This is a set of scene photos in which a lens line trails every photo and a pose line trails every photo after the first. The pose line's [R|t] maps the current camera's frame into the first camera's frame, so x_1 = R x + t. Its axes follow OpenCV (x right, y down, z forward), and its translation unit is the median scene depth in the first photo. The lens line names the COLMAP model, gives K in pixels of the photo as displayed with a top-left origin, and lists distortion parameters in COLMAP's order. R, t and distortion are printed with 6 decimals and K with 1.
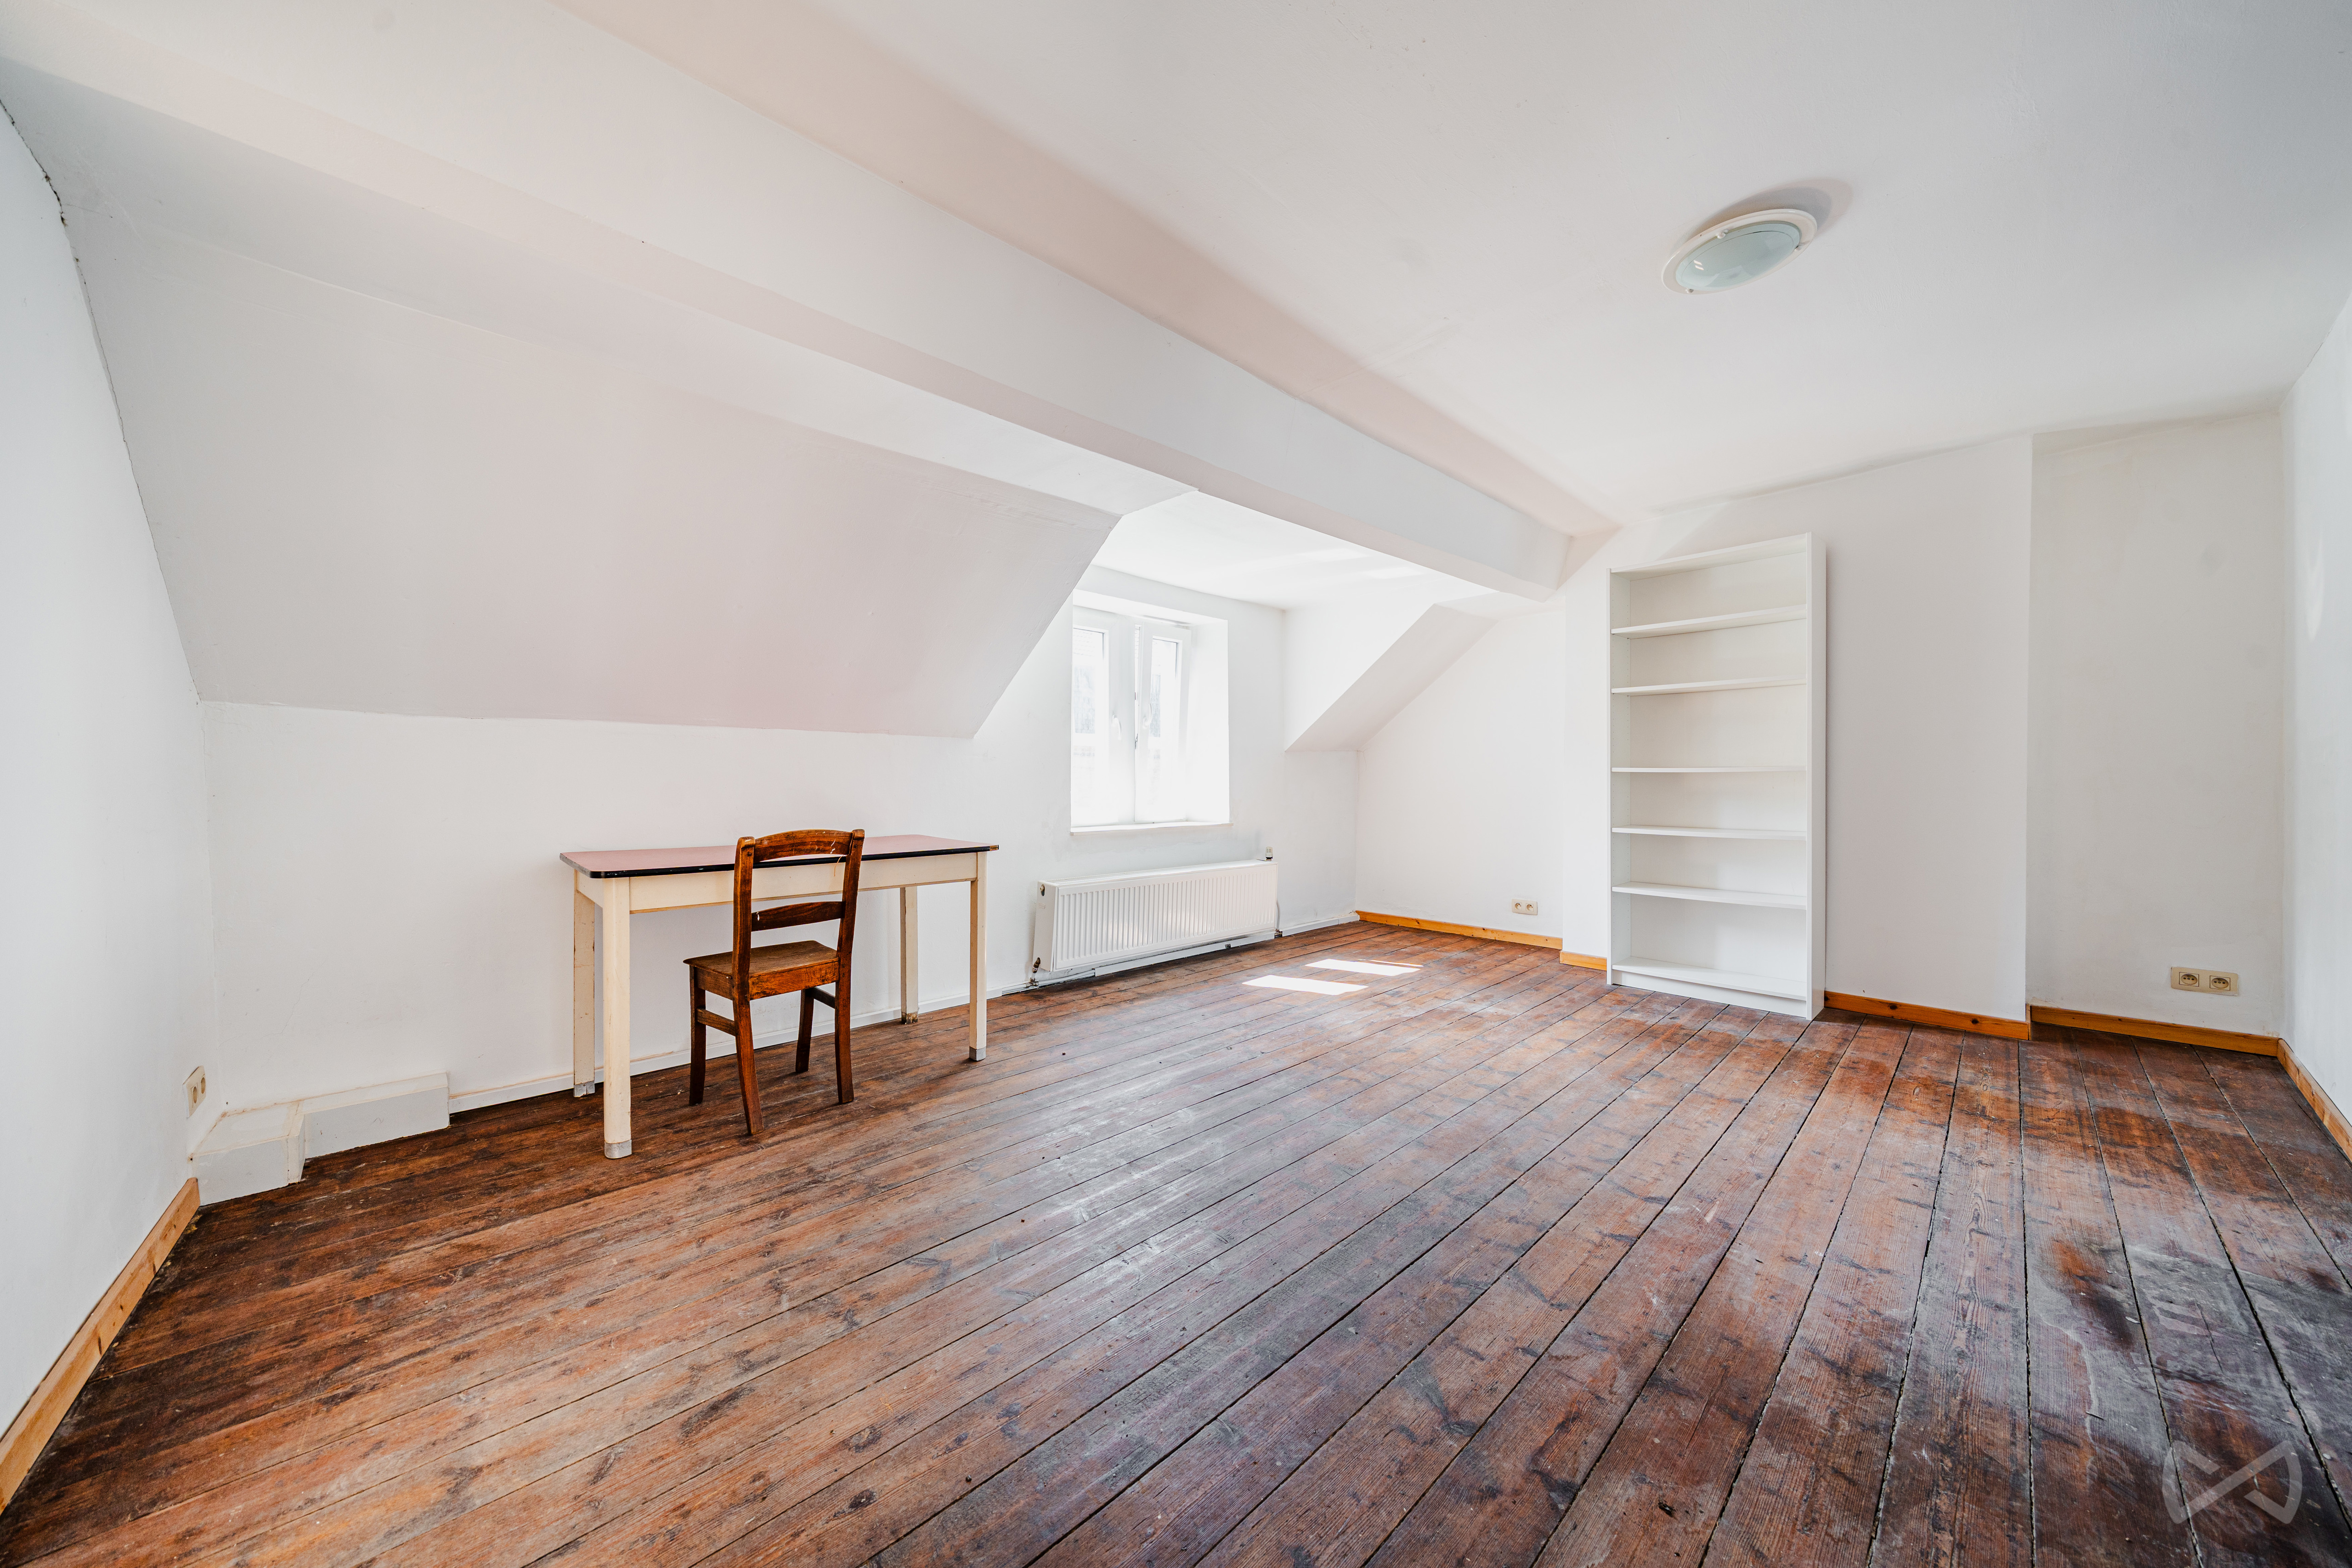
lens RADIAL K [[794.2, 0, 1186.6], [0, 794.2, 782.3], [0, 0, 1]] dist [-0.001920, 0.000586]
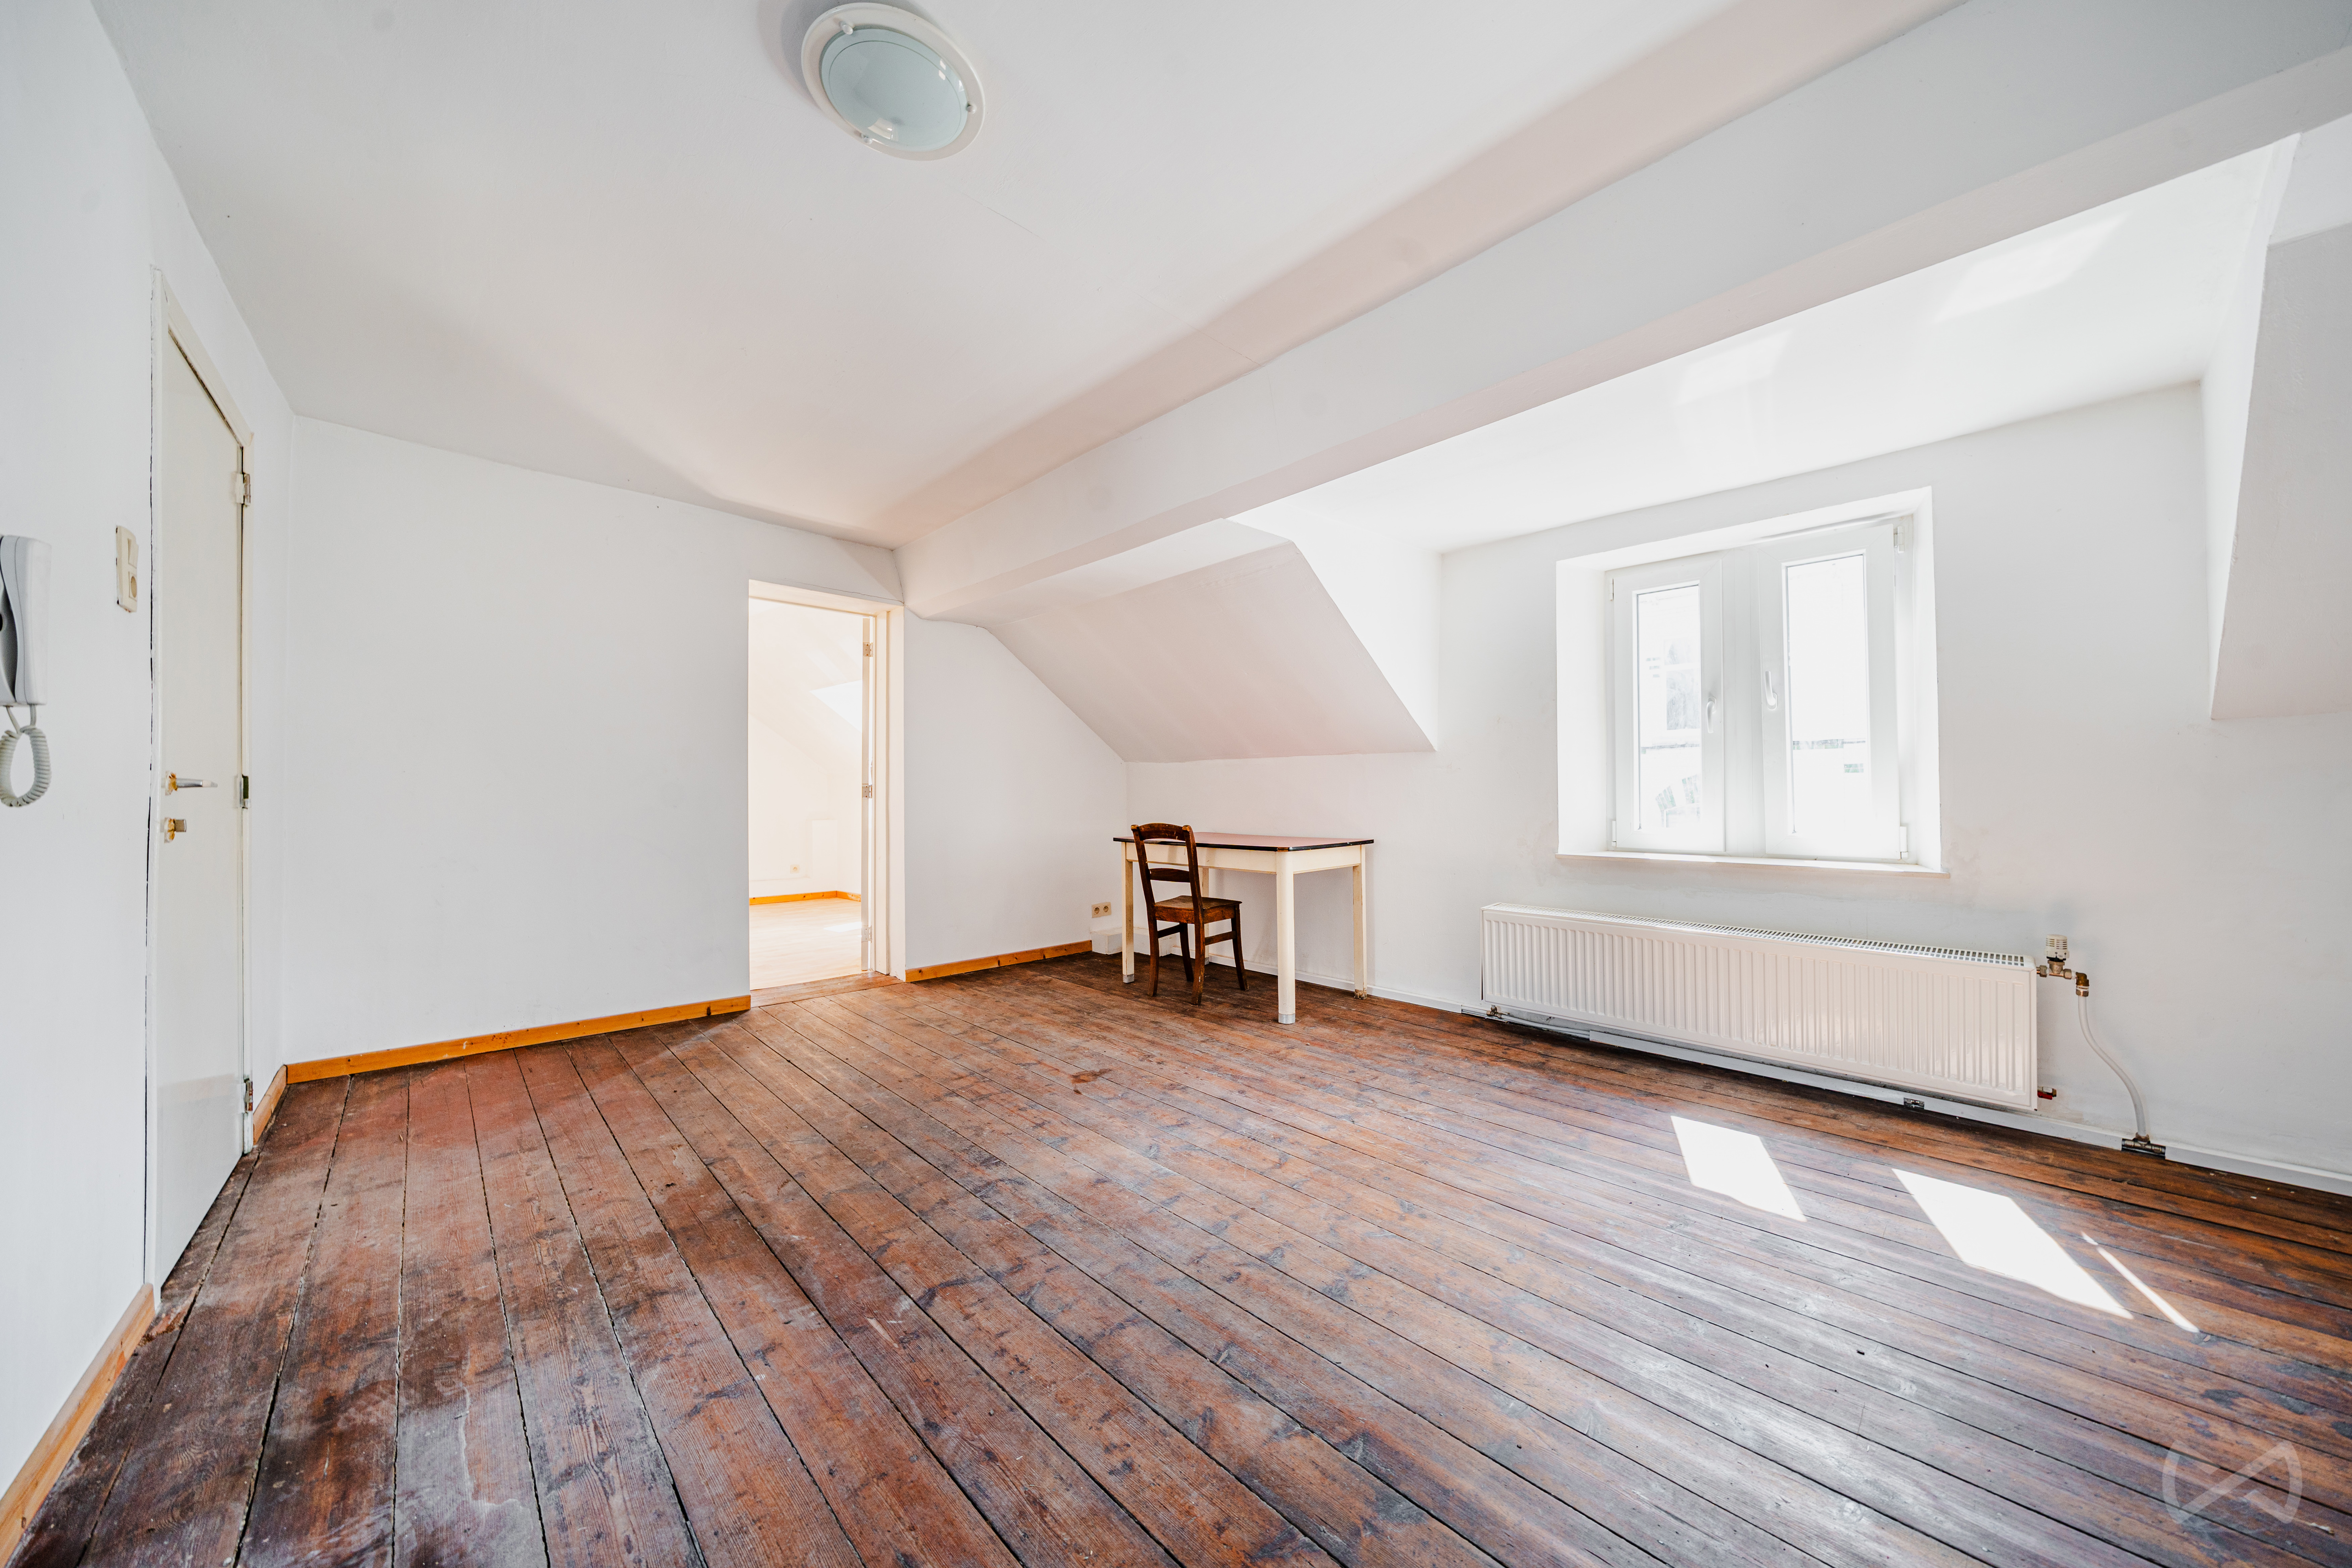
lens RADIAL K [[794.2, 0, 1186.5], [0, 794.2, 786.8], [0, 0, 1]] dist [-0.001920, 0.000586]
pose [[0.008407, -0.006330, -0.999945, 1.299827], [0.001887, 0.999978, -0.006314, -0.005551], [0.999963, -0.001834, 0.008419, 1.148906]]
